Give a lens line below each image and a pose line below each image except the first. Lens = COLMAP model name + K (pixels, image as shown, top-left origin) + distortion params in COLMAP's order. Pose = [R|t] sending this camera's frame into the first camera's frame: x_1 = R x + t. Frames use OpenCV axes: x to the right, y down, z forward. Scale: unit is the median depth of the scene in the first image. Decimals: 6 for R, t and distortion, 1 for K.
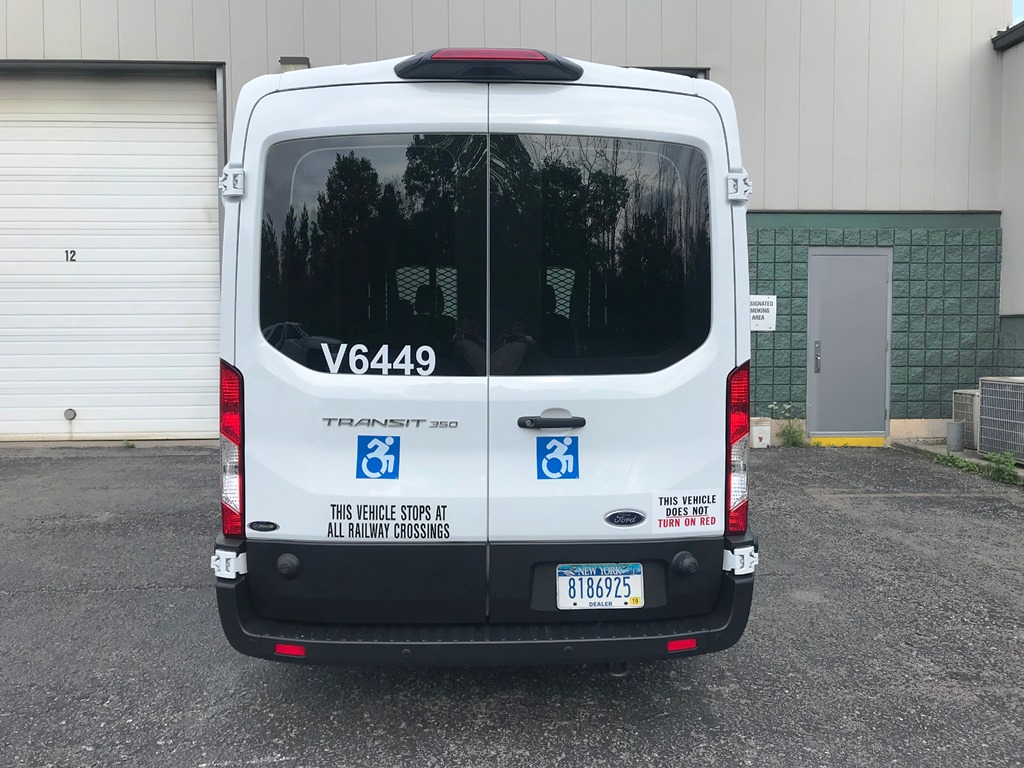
lens RADIAL K [[846.2, 0, 512.0], [0, 846.2, 384.0], [0, 0, 1]] dist [0.093520, -0.160253]
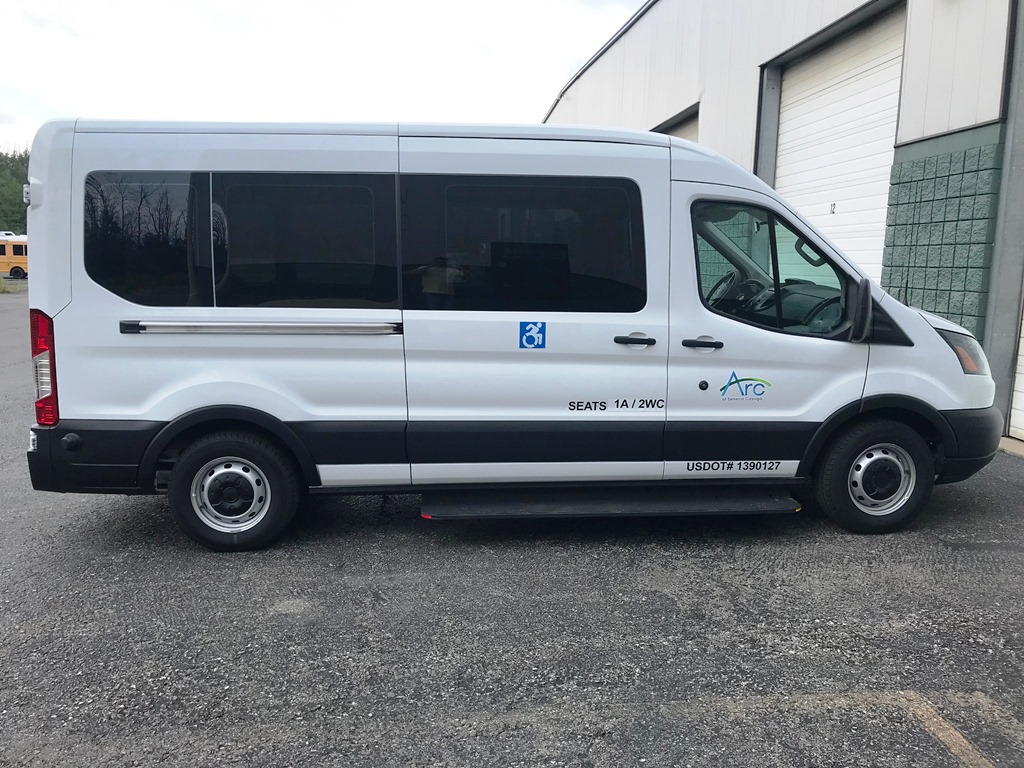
lens RADIAL K [[846.2, 0, 512.0], [0, 846.2, 384.0], [0, 0, 1]] dist [0.093520, -0.160253]
pose [[0.026881, 0.154426, -0.987639, 1.856671], [-0.080126, 0.985149, 0.151856, -0.201504], [0.996422, 0.075054, 0.038855, 1.842420]]
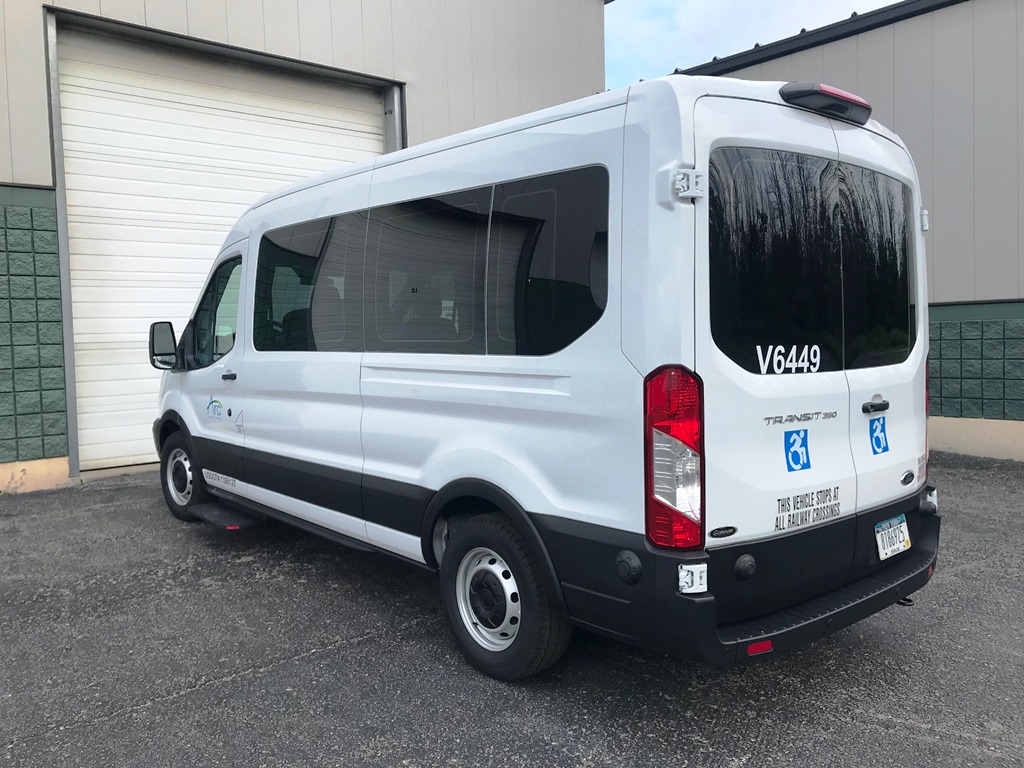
lens RADIAL K [[847.2, 0, 512.0], [0, 847.2, 384.0], [0, 0, 1]] dist [0.043001, -0.046556]
pose [[0.774106, -0.055142, 0.630650, -1.097461], [0.059750, 0.998116, 0.013930, -0.033381], [-0.630231, 0.026898, 0.775942, 0.384704]]
